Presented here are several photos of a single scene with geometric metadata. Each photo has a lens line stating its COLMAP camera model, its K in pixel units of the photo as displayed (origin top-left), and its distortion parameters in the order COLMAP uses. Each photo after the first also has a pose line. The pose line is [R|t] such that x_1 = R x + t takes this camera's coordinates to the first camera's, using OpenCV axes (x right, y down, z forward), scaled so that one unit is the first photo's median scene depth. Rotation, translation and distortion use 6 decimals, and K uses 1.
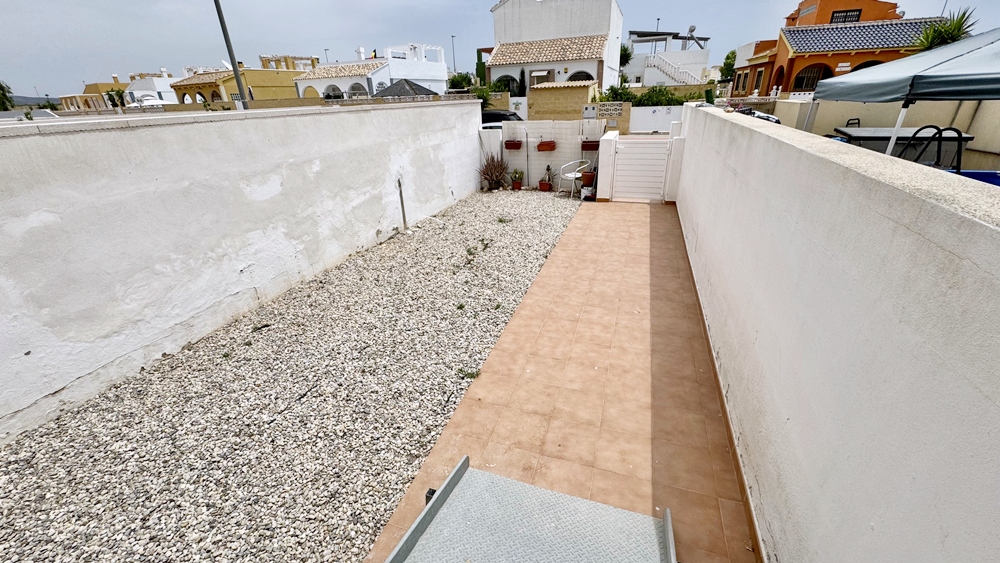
lens RADIAL K [[399.3, 0, 500.0], [0, 399.3, 281.5], [0, 0, 1]] dist [-0.003235, -0.000091]
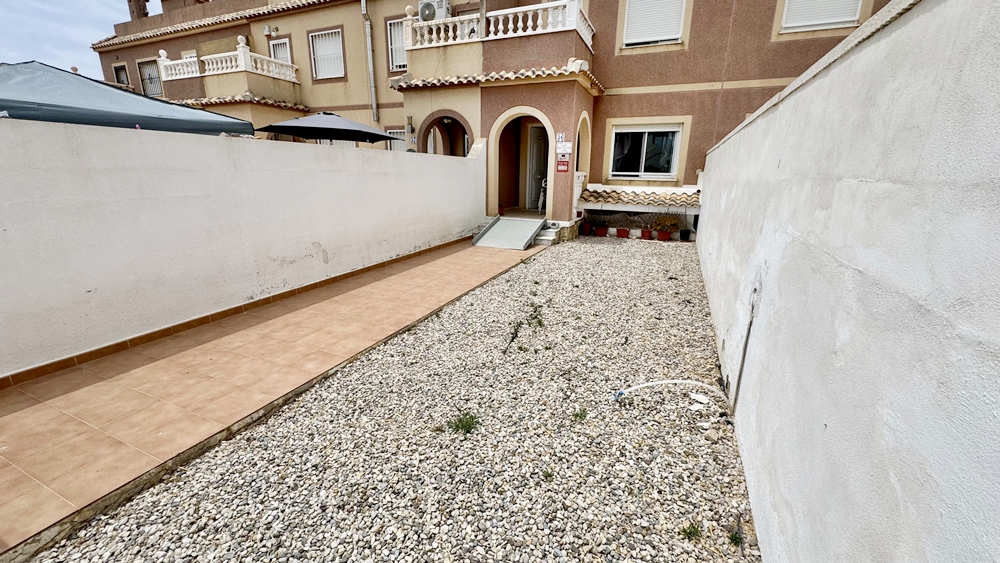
lens RADIAL K [[399.3, 0, 500.0], [0, 399.3, 281.5], [0, 0, 1]] dist [-0.003235, -0.000091]
pose [[-0.996344, 0.002225, 0.085404, -0.068962], [0.056697, 0.765021, 0.641505, -0.593982], [-0.063909, 0.644001, -0.762350, 1.524416]]
